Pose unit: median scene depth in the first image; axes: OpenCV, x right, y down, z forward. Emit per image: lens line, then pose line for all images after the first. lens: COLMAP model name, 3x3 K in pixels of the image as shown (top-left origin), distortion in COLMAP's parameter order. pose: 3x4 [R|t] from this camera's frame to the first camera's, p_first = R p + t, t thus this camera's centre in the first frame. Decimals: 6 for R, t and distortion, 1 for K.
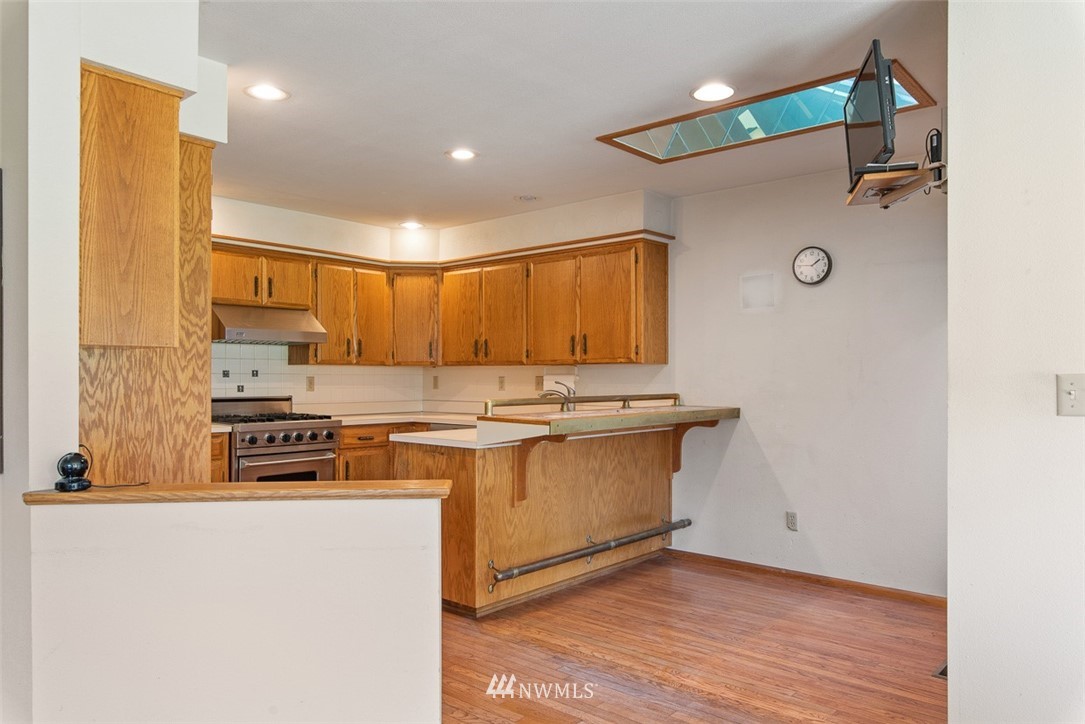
lens RADIAL K [[740.5, 0, 519.8], [0, 740.5, 374.3], [0, 0, 1]] dist [0.005628, -0.001614]
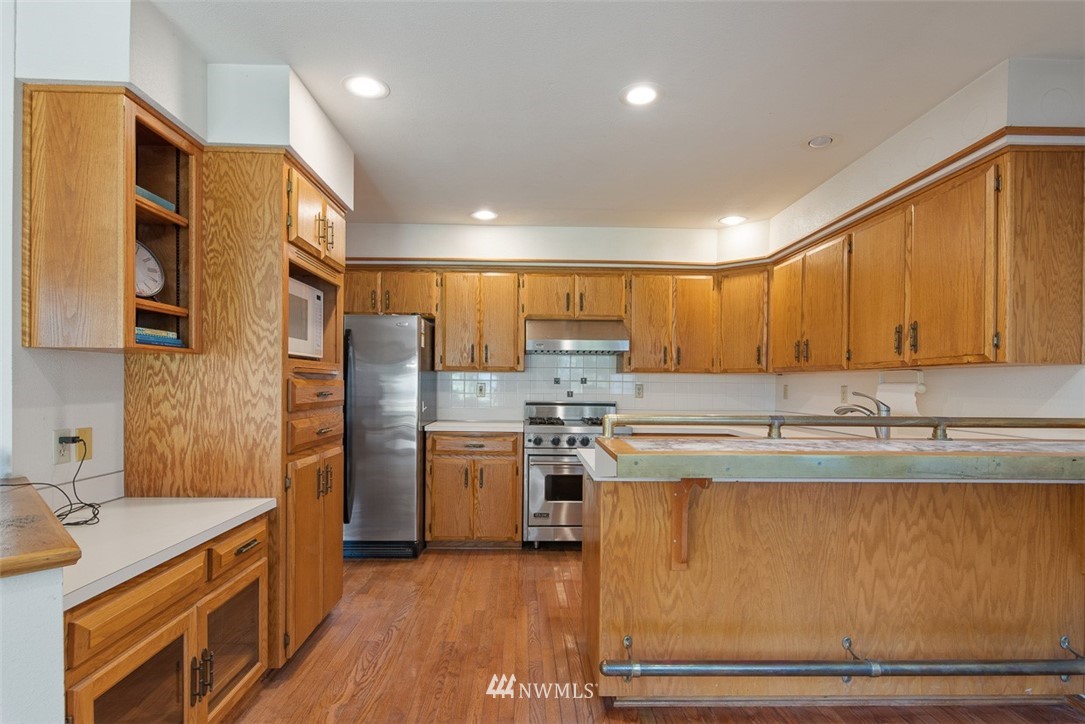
lens RADIAL K [[541.1, 0, 539.6], [0, 541.1, 387.5], [0, 0, 1]] dist [0.000350, -0.003985]
pose [[0.690761, 0.010500, -0.723007, 0.217937], [-0.006517, 0.999944, 0.008295, 0.003082], [0.723054, -0.001018, 0.690791, 0.445000]]
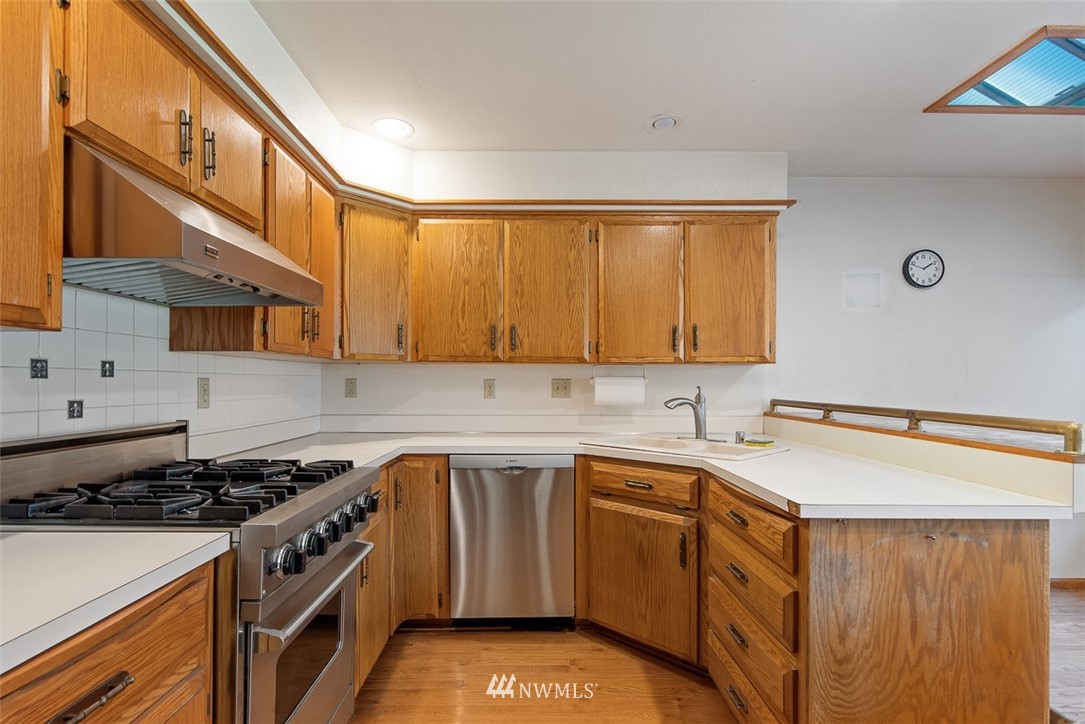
lens RADIAL K [[541.1, 0, 526.1], [0, 541.1, 377.9], [0, 0, 1]] dist [0.000350, -0.003985]
pose [[0.741237, 0.004823, 0.671226, -0.444550], [-0.003318, 0.999988, -0.003521, 0.004536], [-0.671235, 0.000382, 0.741244, 0.739324]]
